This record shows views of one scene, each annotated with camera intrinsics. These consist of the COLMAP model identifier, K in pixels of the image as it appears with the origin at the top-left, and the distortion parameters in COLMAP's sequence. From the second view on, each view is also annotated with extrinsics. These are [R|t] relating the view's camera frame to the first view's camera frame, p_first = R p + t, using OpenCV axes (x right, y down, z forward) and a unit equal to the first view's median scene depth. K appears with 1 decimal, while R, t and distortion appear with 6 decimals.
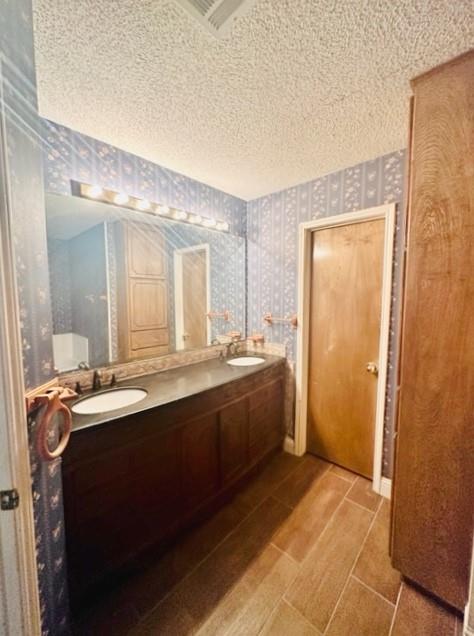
lens RADIAL K [[254.8, 0, 238.6], [0, 254.8, 316.9], [0, 0, 1]] dist [-0.006897, 0.000420]
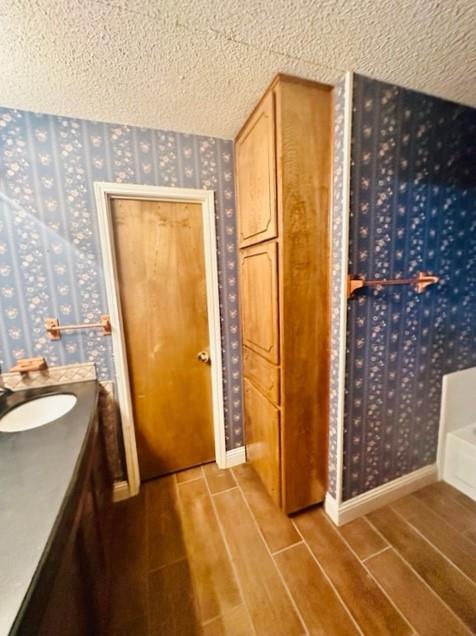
lens RADIAL K [[254.8, 0, 237.2], [0, 254.8, 316.8], [0, 0, 1]] dist [-0.006897, 0.000420]
pose [[0.458434, -0.151949, 0.875642, -0.255247], [0.108273, 0.987485, 0.114672, -0.052551], [-0.882108, 0.042239, 0.469149, 0.398308]]
